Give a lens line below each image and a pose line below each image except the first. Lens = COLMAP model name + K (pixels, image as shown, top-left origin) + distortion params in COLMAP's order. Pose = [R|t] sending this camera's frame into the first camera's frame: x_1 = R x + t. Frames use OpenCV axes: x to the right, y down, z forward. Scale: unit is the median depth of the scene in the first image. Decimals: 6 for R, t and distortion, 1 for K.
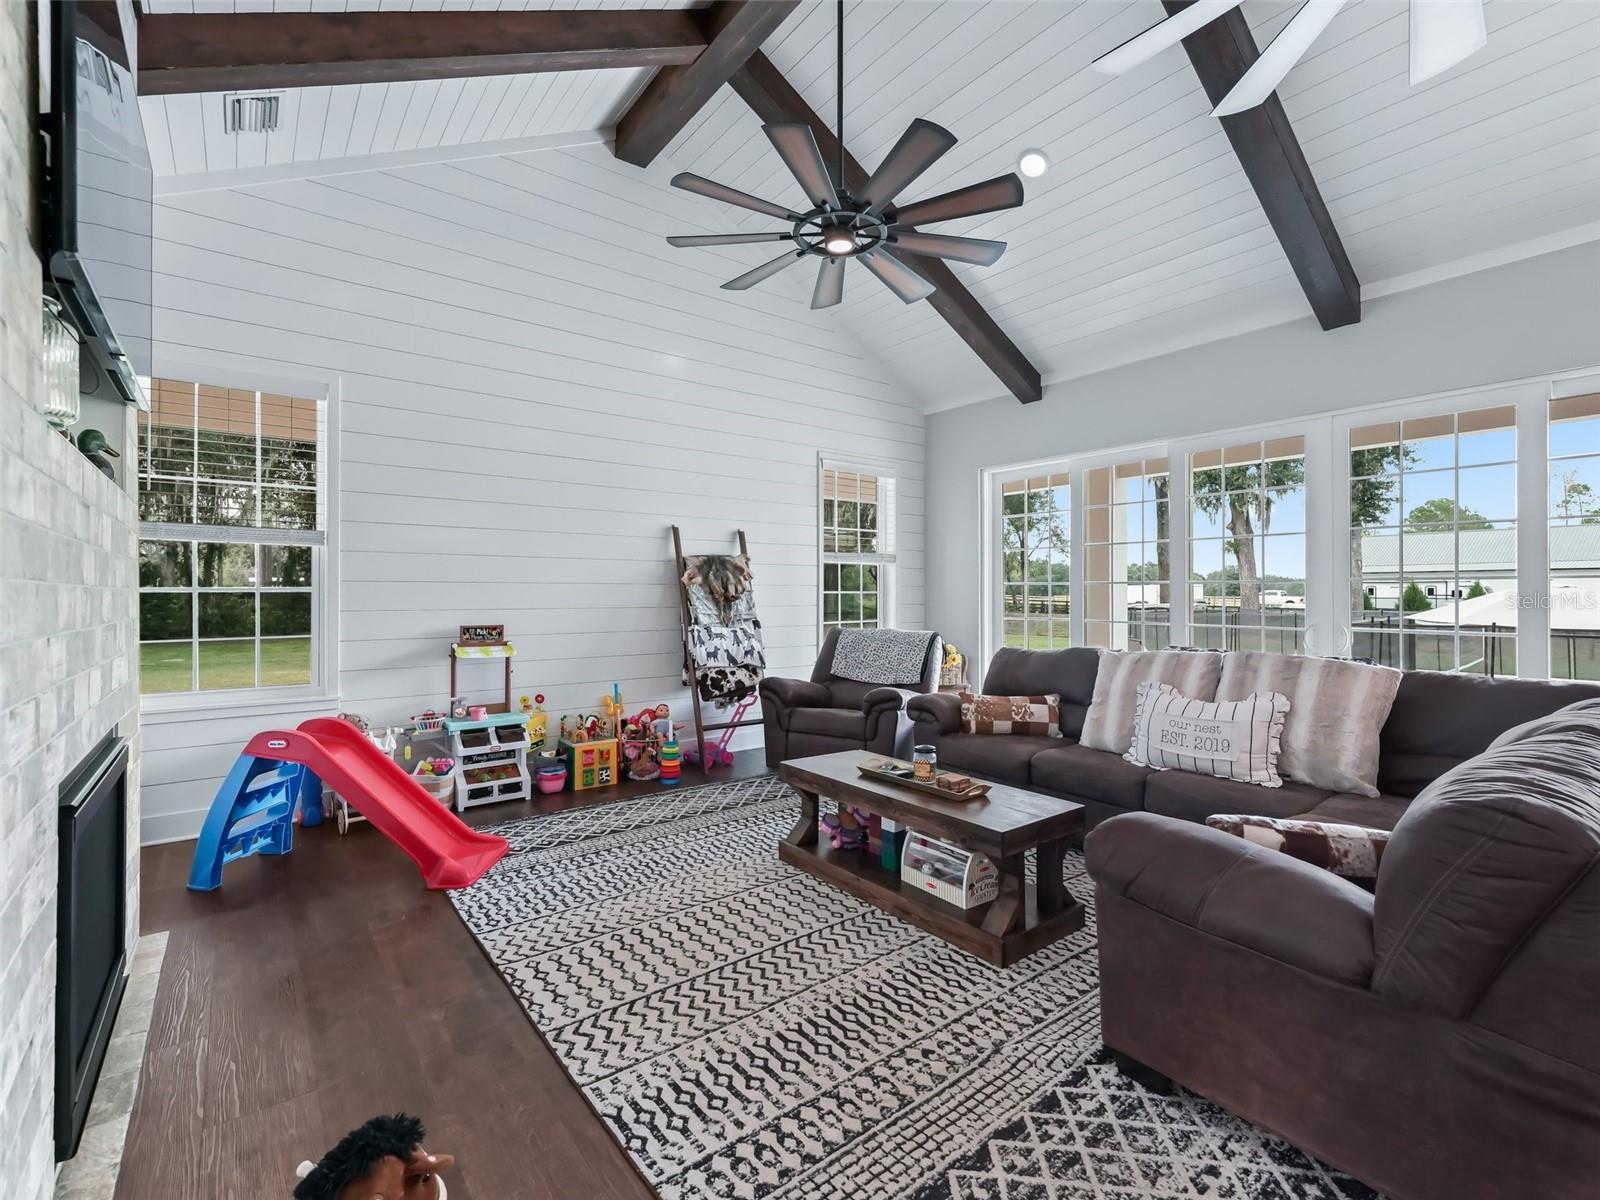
lens RADIAL K [[724.9, 0, 794.4], [0, 724.9, 588.6], [0, 0, 1]] dist [0.009125, 0.000053]
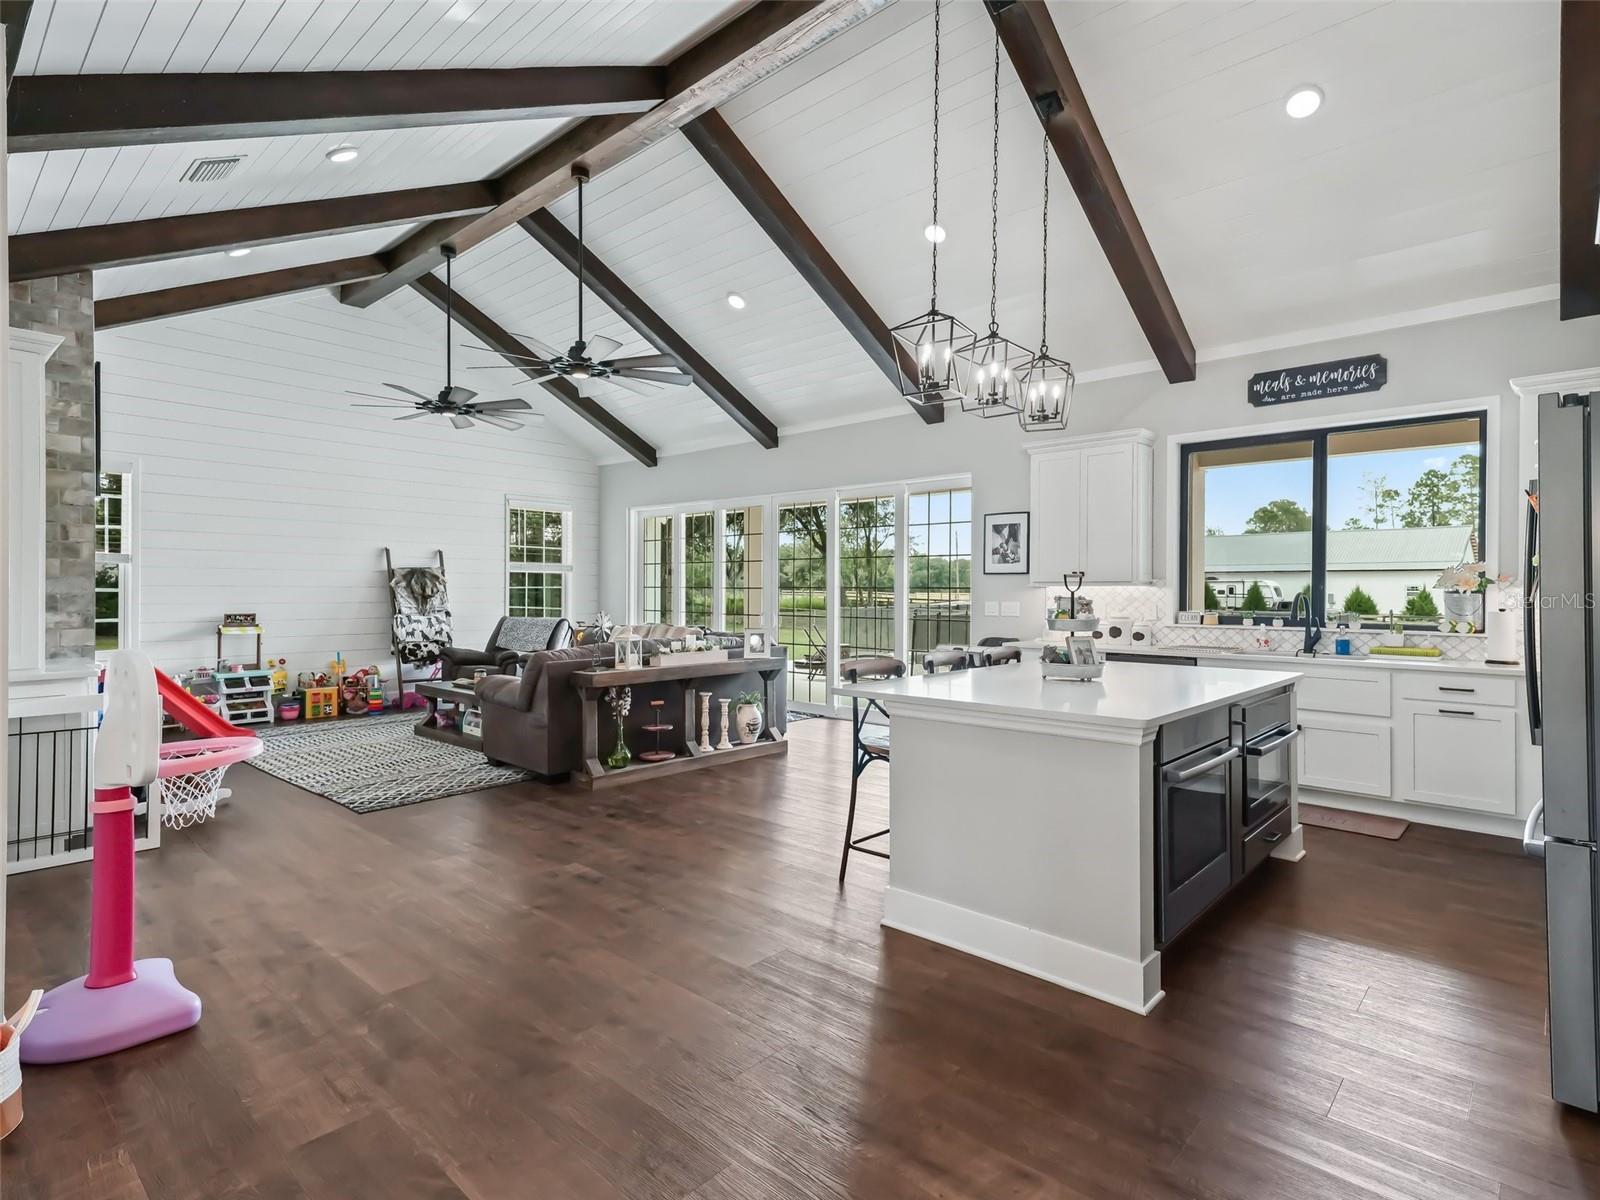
lens RADIAL K [[831.5, 0, 803.0], [0, 831.5, 588.7], [0, 0, 1]] dist [0.034887, -0.000257]
pose [[0.983870, 0.006941, 0.178752, 0.411431], [-0.008233, 0.999945, 0.006487, -0.023272], [-0.178697, -0.007854, 0.983873, -0.946444]]
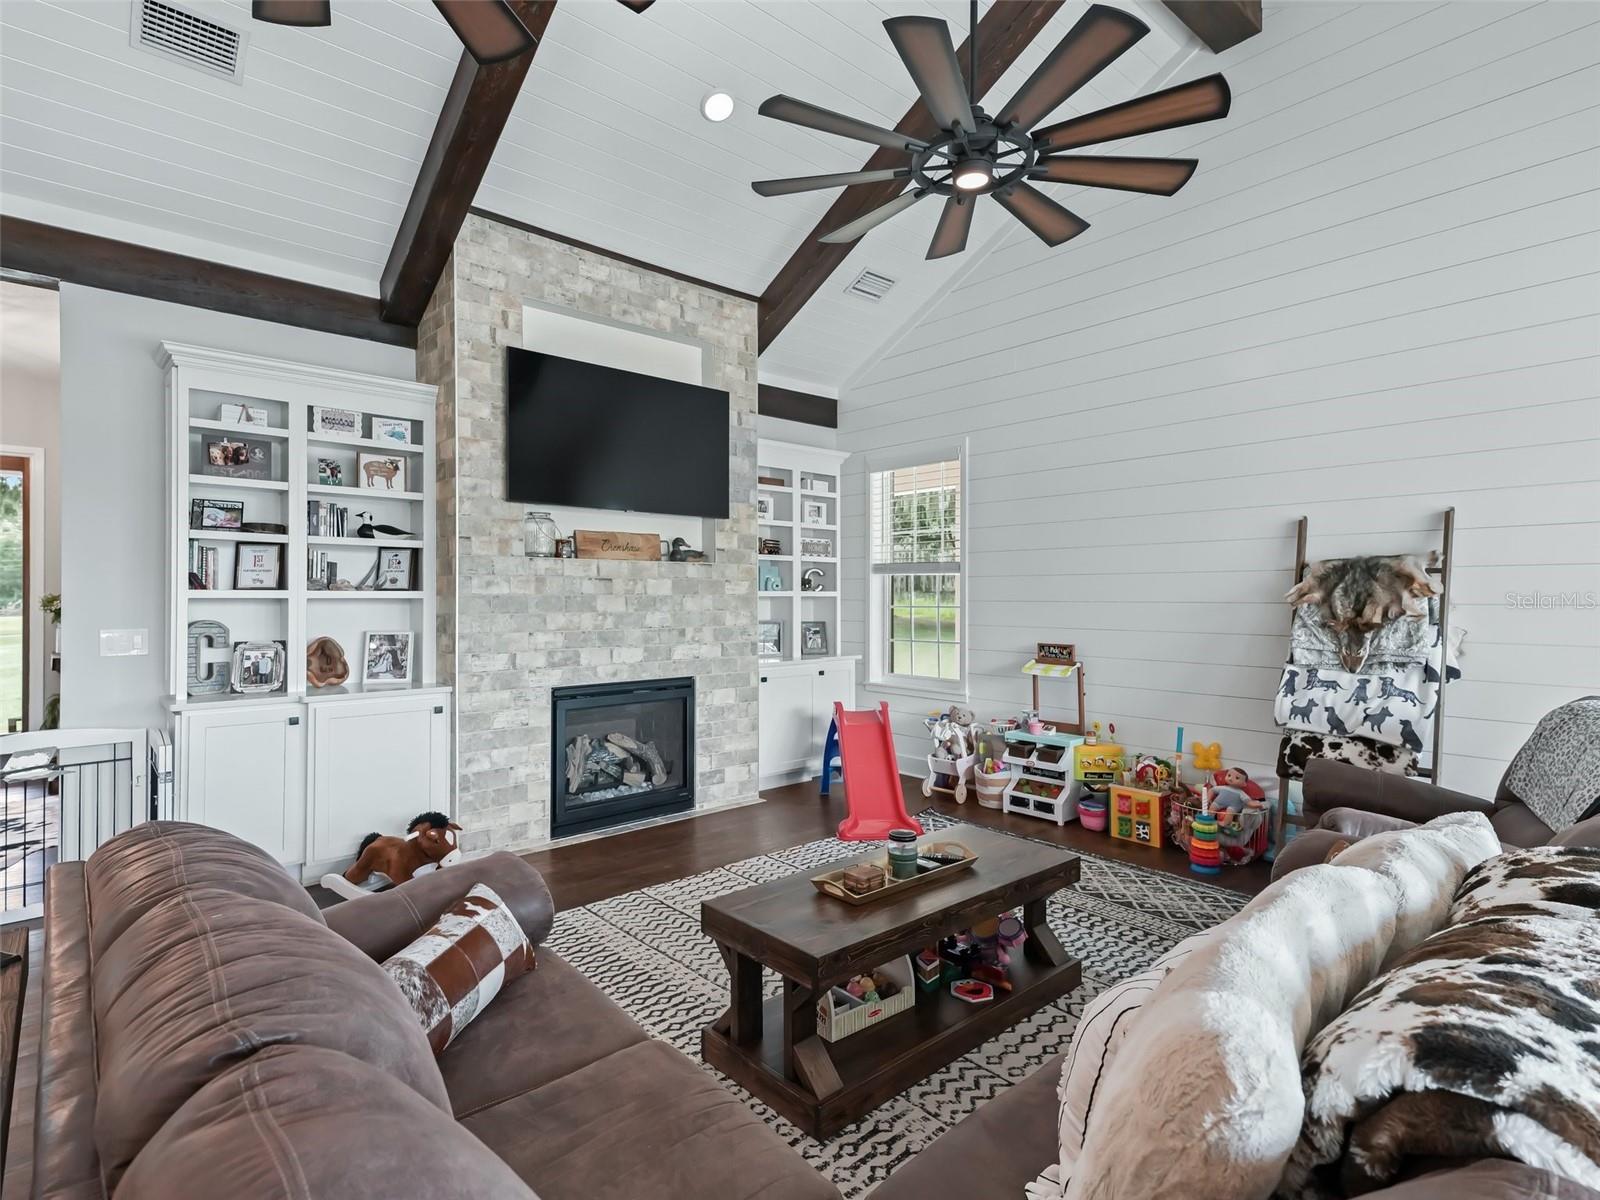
lens RADIAL K [[818.8, 0, 800.0], [0, 818.8, 600.0], [0, 0, 1]] dist [0.020046, -0.000041]
pose [[0.079783, 0.006068, -0.996794, 0.640353], [0.004905, 0.999967, 0.006480, -0.018343], [0.996800, -0.005406, 0.079750, 0.519574]]
